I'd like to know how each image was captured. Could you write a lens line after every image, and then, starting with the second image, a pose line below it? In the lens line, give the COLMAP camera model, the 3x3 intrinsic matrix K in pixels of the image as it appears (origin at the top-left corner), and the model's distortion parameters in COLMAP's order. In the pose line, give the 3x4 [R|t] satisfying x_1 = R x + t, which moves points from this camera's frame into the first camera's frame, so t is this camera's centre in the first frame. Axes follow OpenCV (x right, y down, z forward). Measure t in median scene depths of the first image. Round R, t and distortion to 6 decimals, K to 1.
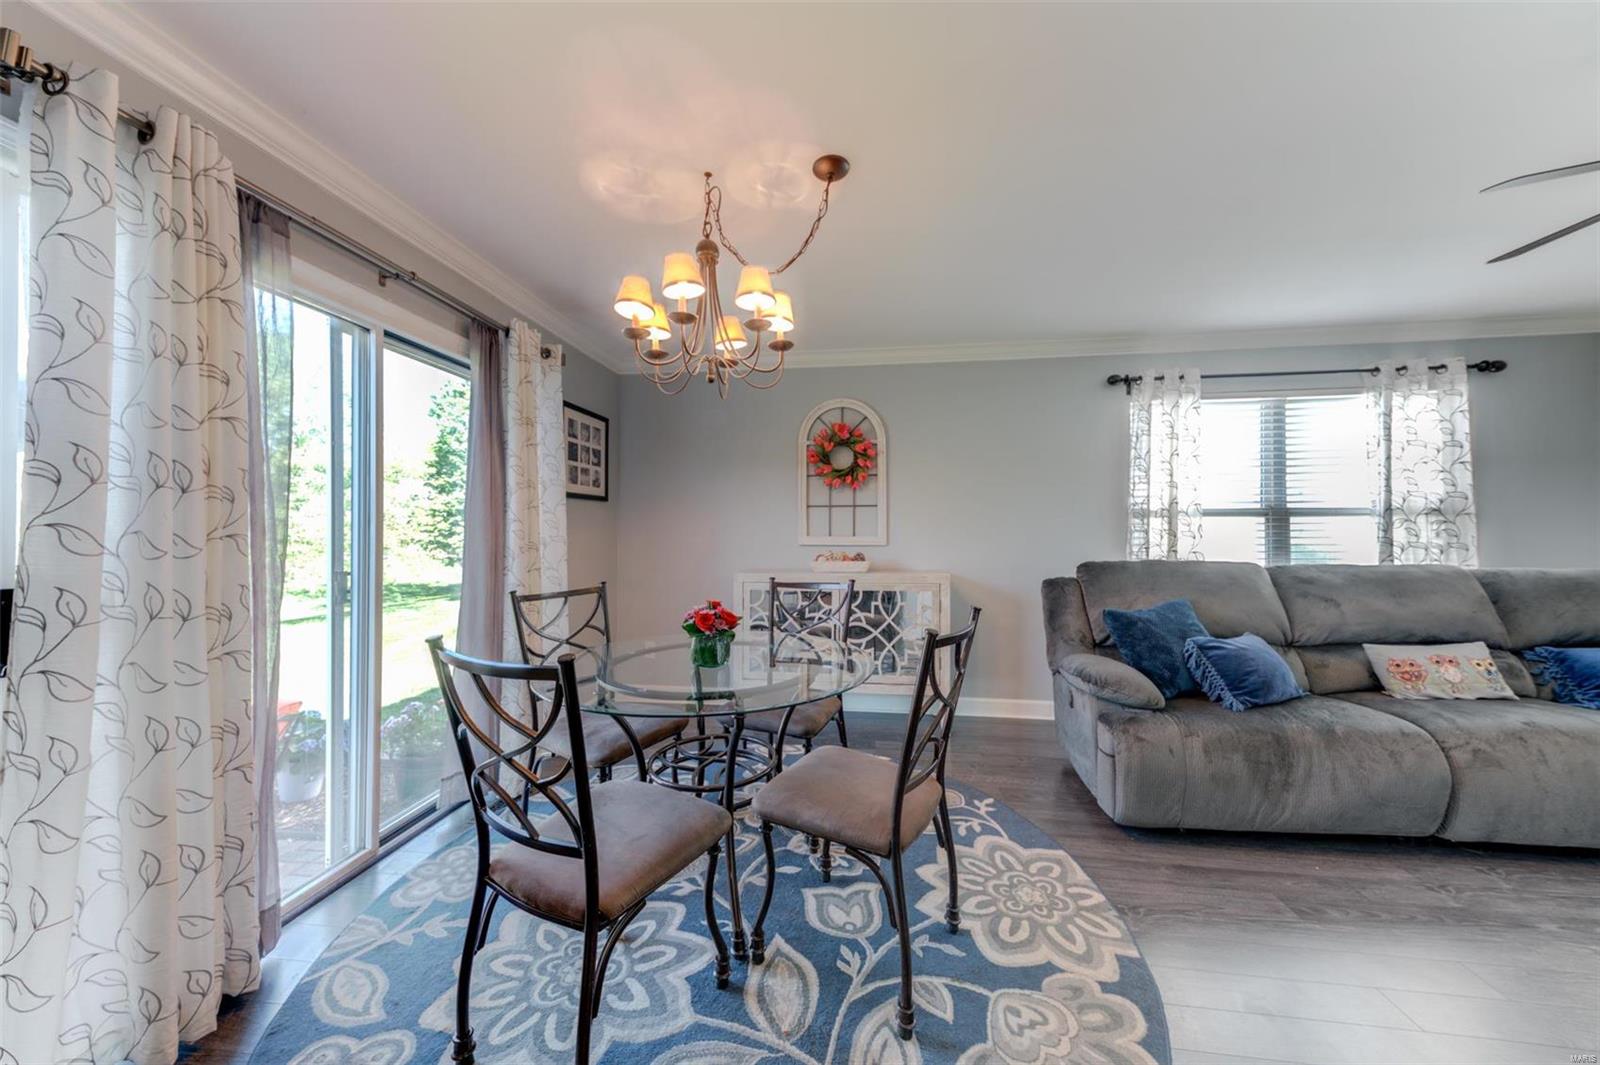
lens RADIAL K [[541.9, 0, 802.1], [0, 541.9, 531.9], [0, 0, 1]] dist [0.002236, 0.000076]
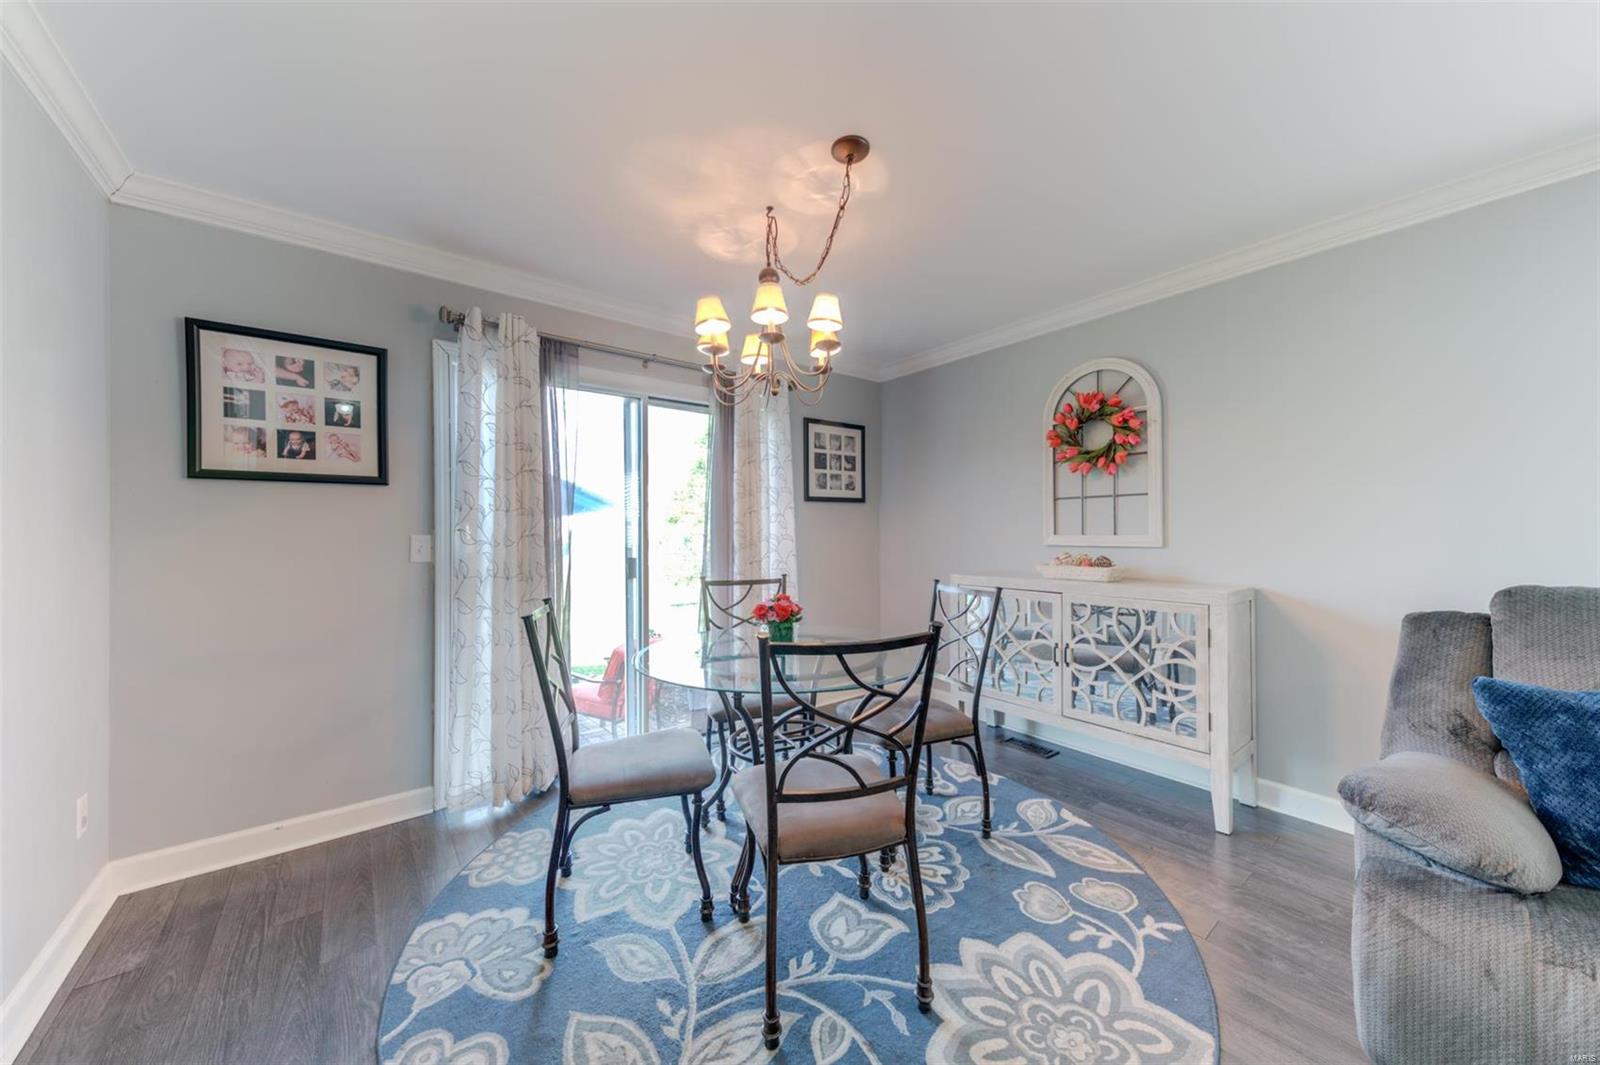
lens RADIAL K [[564.4, 0, 801.0], [0, 564.4, 531.8], [0, 0, 1]] dist [0.007281, -0.000229]
pose [[0.706835, -0.003897, -0.707368, 0.473126], [0.005729, 0.999984, 0.000215, 0.000927], [0.707355, -0.004204, 0.706846, 0.157234]]
